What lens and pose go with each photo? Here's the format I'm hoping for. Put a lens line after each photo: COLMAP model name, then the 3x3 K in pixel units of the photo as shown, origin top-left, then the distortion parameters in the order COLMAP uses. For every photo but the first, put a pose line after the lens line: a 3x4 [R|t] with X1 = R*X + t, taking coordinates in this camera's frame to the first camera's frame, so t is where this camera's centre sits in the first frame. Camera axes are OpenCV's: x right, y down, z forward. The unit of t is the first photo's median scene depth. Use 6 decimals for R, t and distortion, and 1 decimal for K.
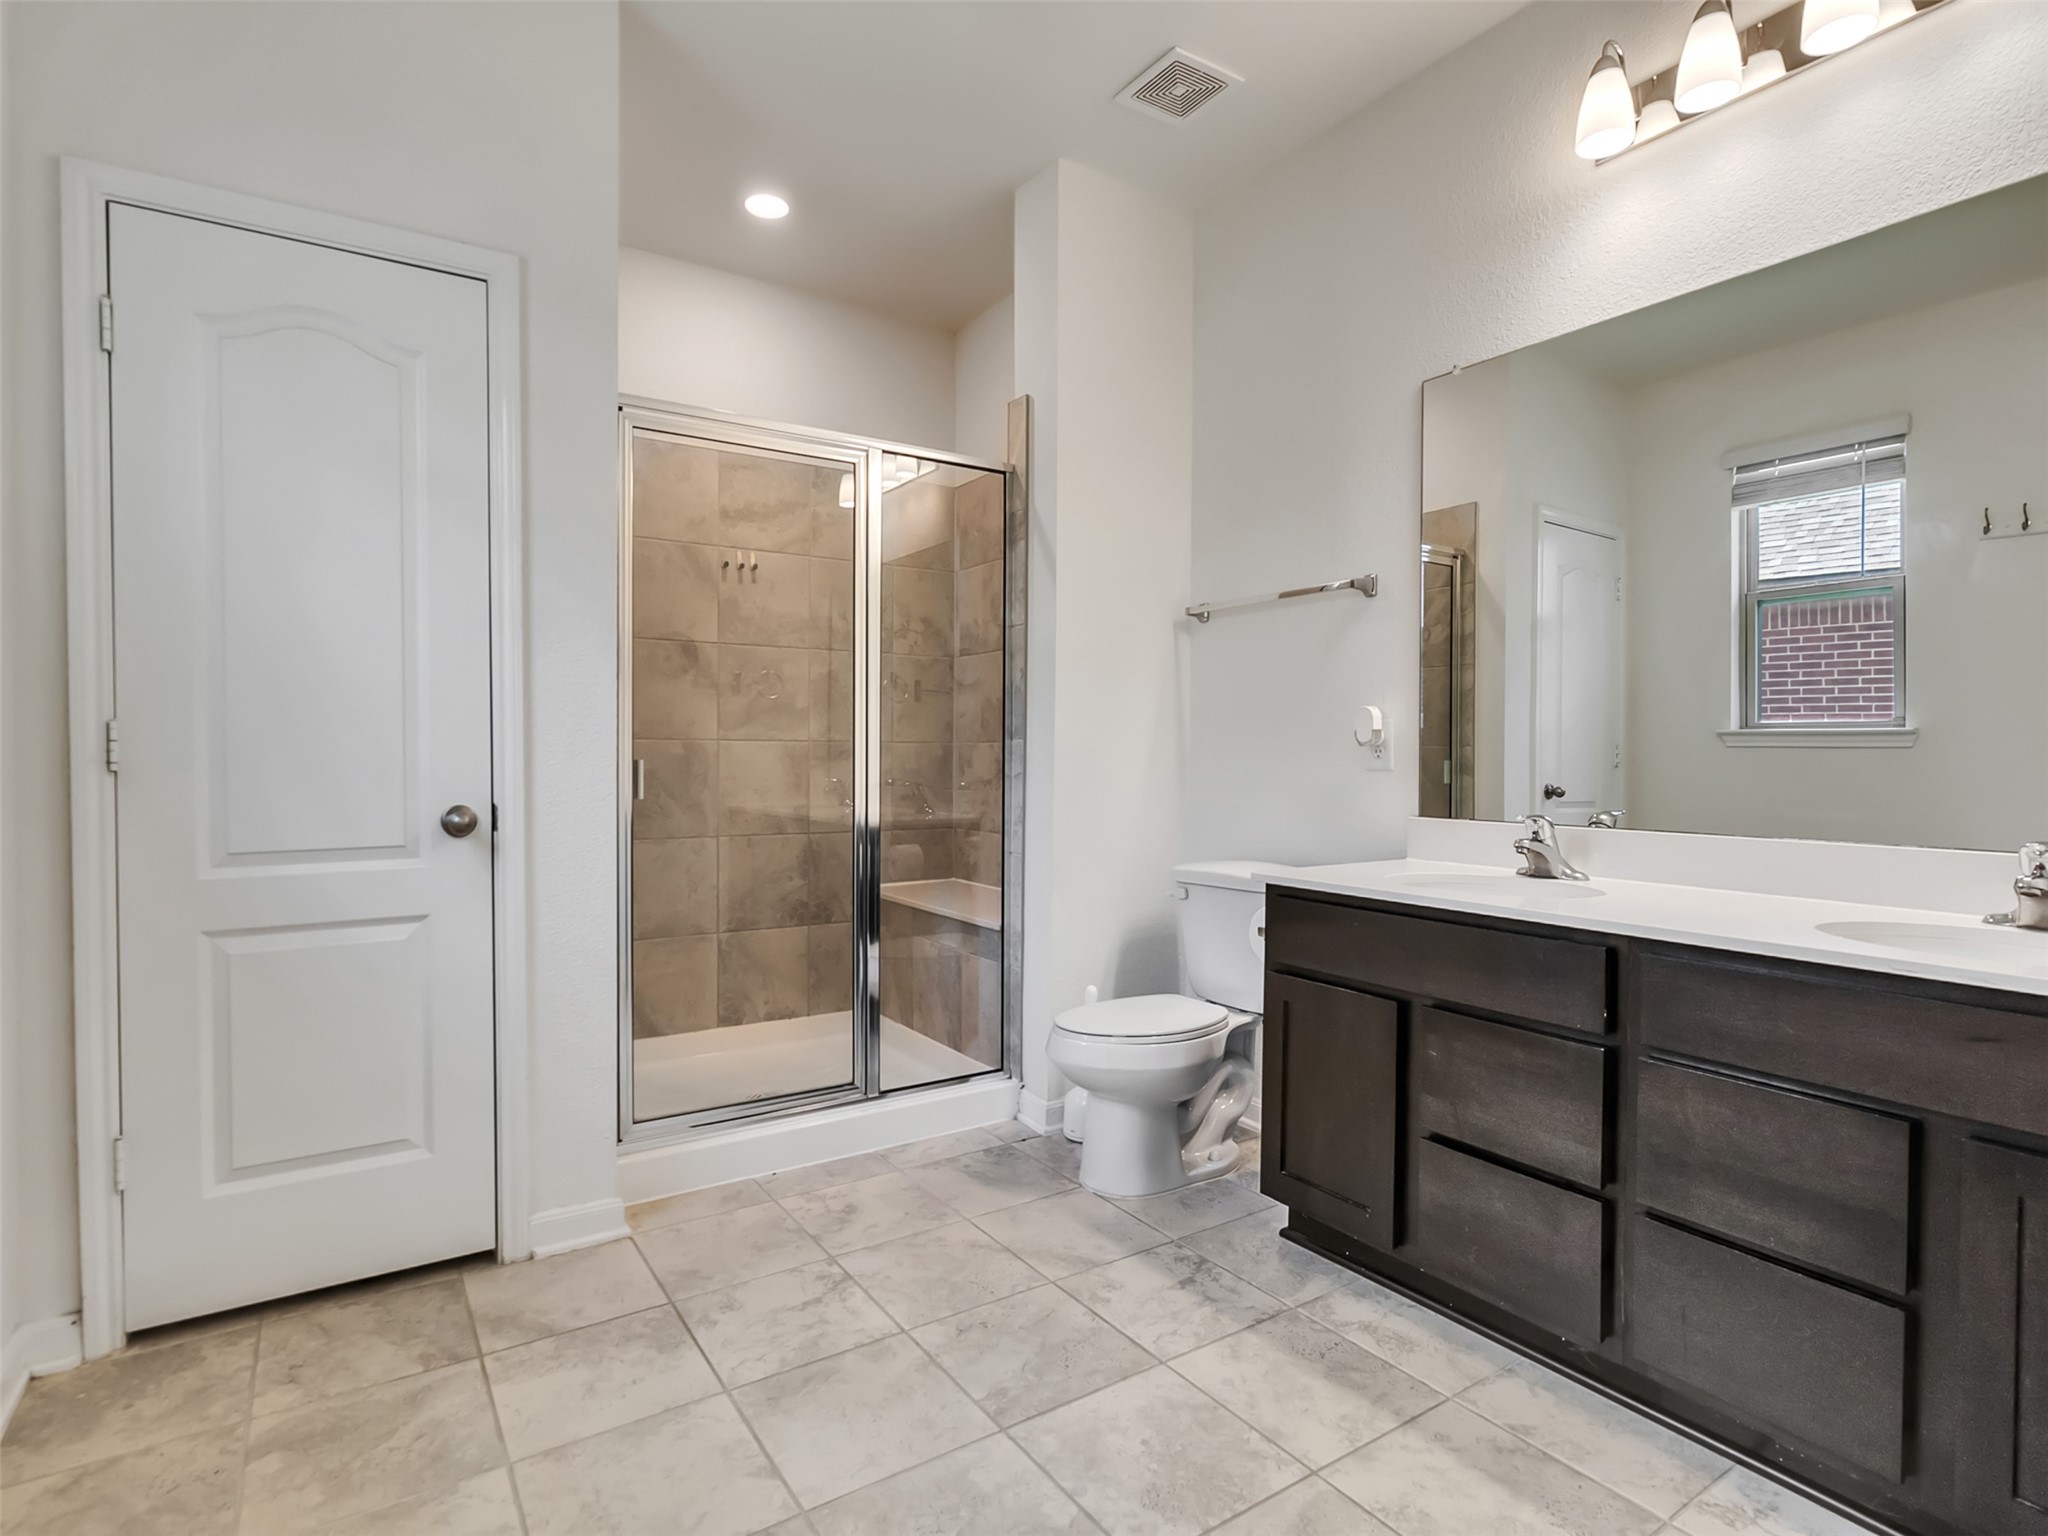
lens RADIAL K [[1045.3, 0, 1018.7], [0, 1045.3, 772.3], [0, 0, 1]] dist [-0.007054, 0.004742]
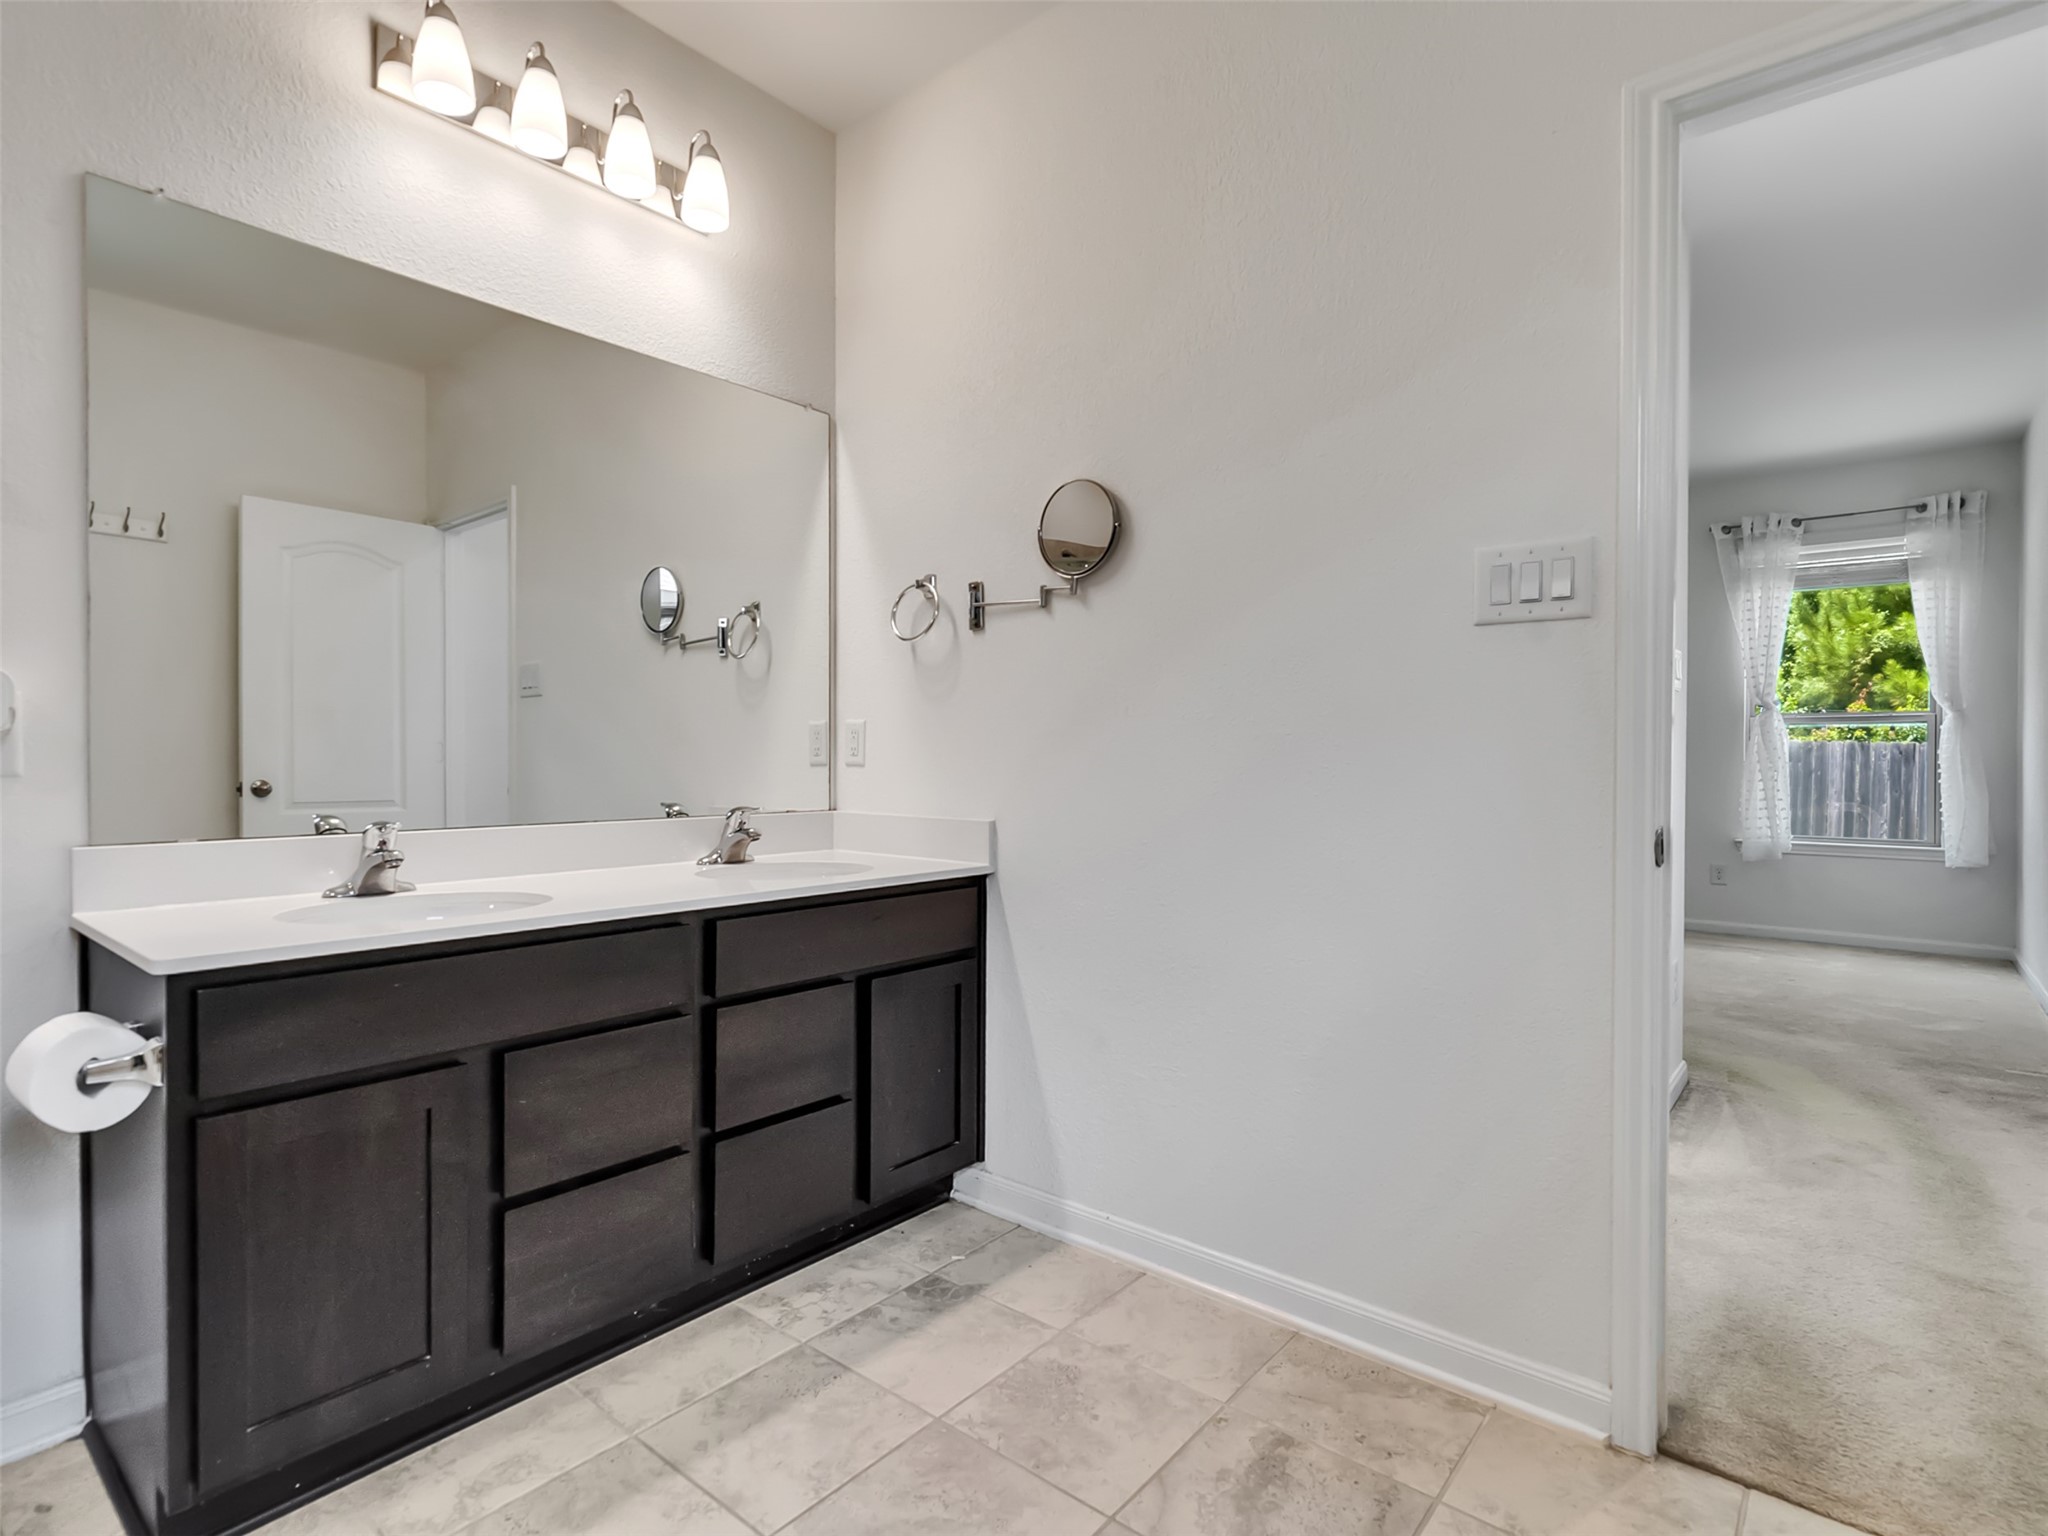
lens RADIAL K [[1045.3, 0, 1008.6], [0, 1045.3, 760.6], [0, 0, 1]] dist [-0.007054, 0.004742]
pose [[-0.283234, -0.008332, 0.959015, -0.554813], [0.009674, 0.999887, 0.011544, -0.016530], [-0.959002, 0.012547, -0.283121, 0.893424]]
